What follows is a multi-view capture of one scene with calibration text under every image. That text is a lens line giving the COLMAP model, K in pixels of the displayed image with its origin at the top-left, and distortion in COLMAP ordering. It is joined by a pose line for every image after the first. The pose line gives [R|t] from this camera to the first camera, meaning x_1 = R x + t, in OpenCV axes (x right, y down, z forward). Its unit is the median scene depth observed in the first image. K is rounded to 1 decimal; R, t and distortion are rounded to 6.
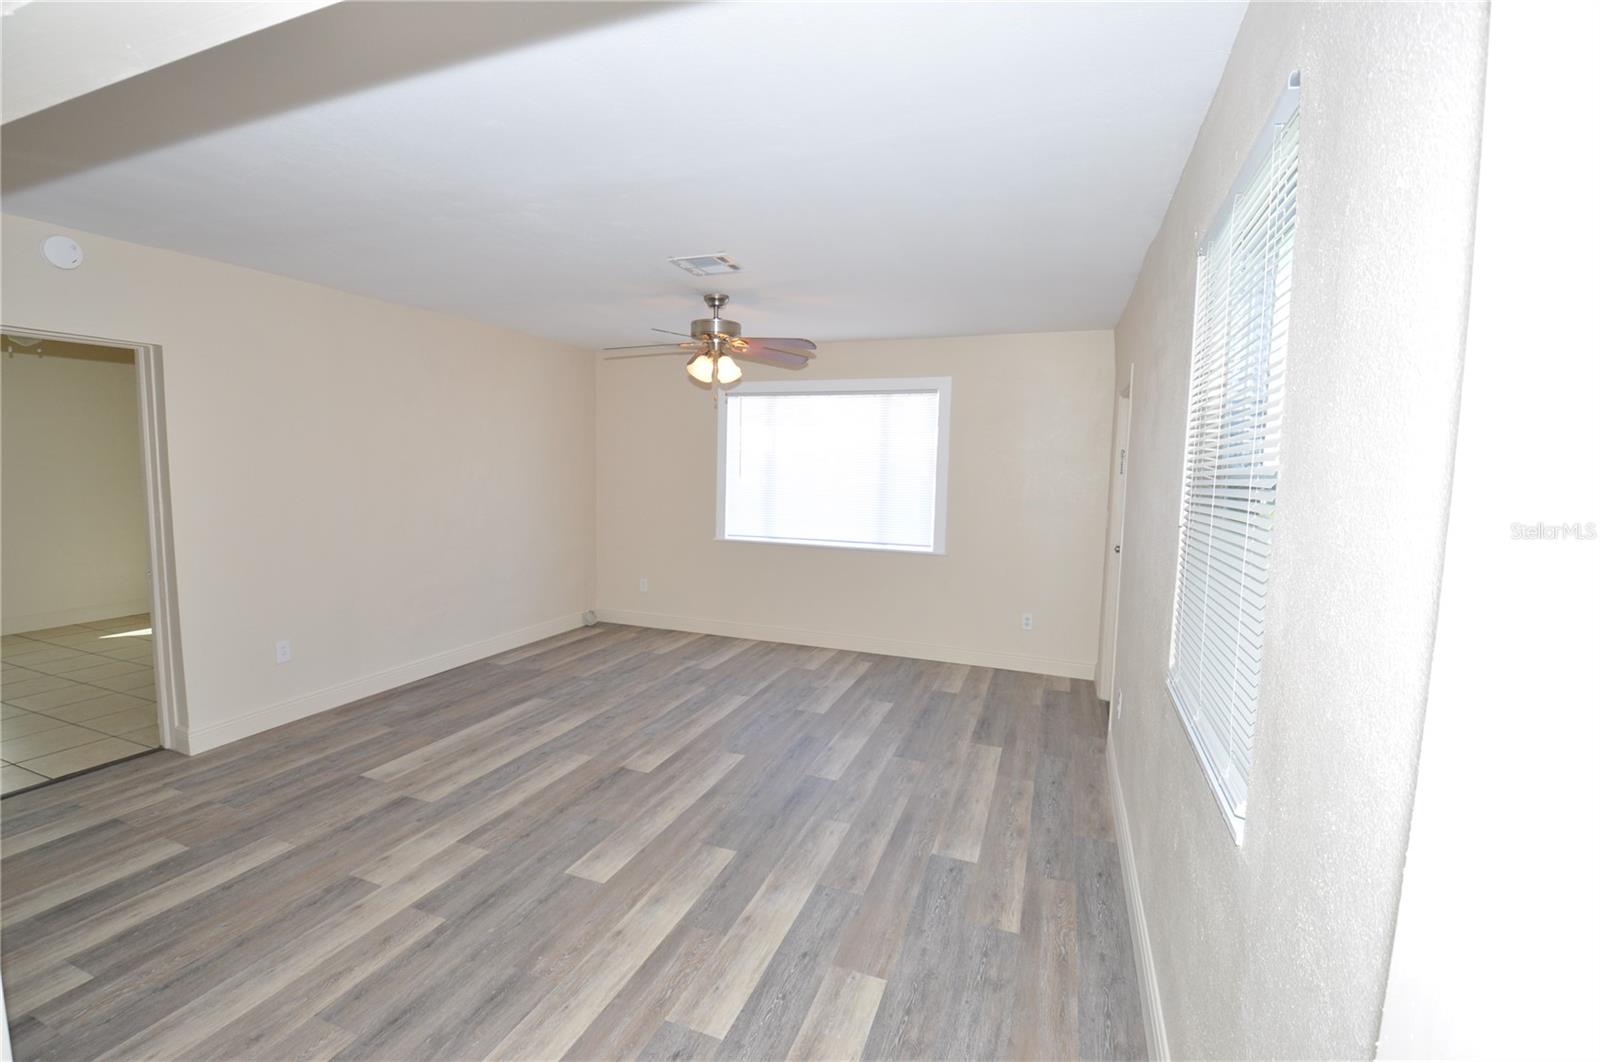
lens RADIAL K [[704.2, 0, 802.7], [0, 704.2, 515.4], [0, 0, 1]] dist [-0.002207, -0.010271]
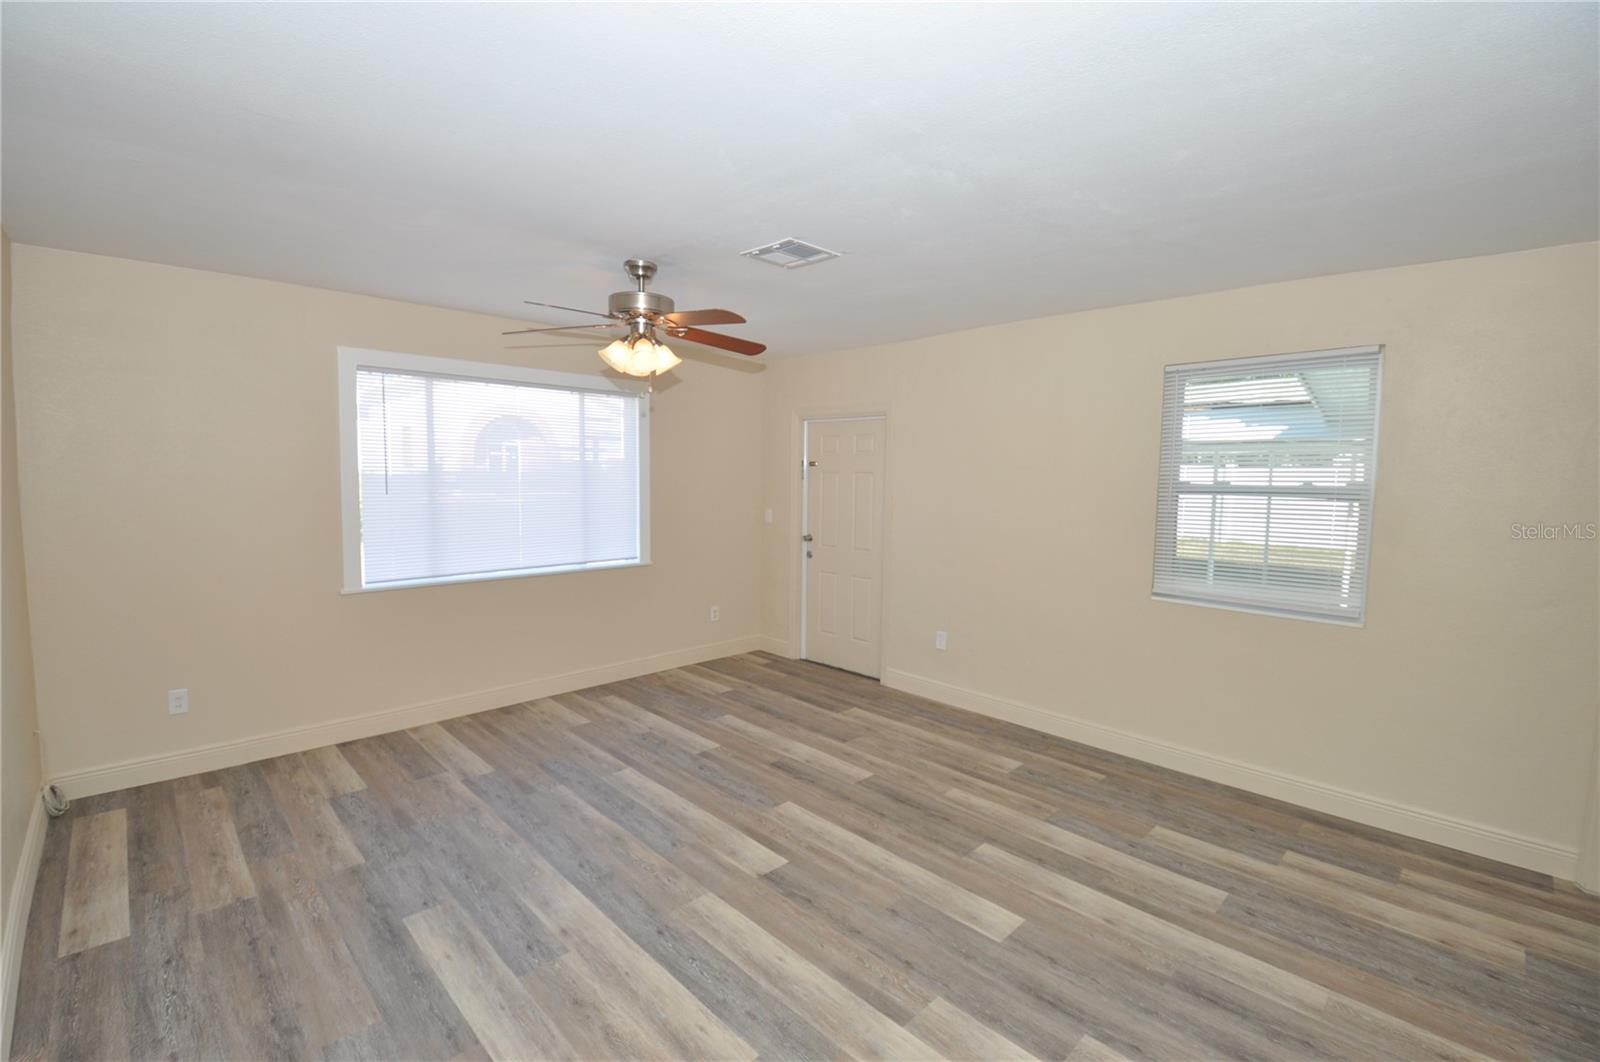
lens RADIAL K [[704.2, 0, 802.9], [0, 704.2, 508.3], [0, 0, 1]] dist [-0.002207, -0.010271]
pose [[0.418002, -0.063562, 0.906220, -0.883058], [0.059875, 0.997308, 0.042333, -0.073552], [-0.906471, 0.036565, 0.420682, 0.595930]]
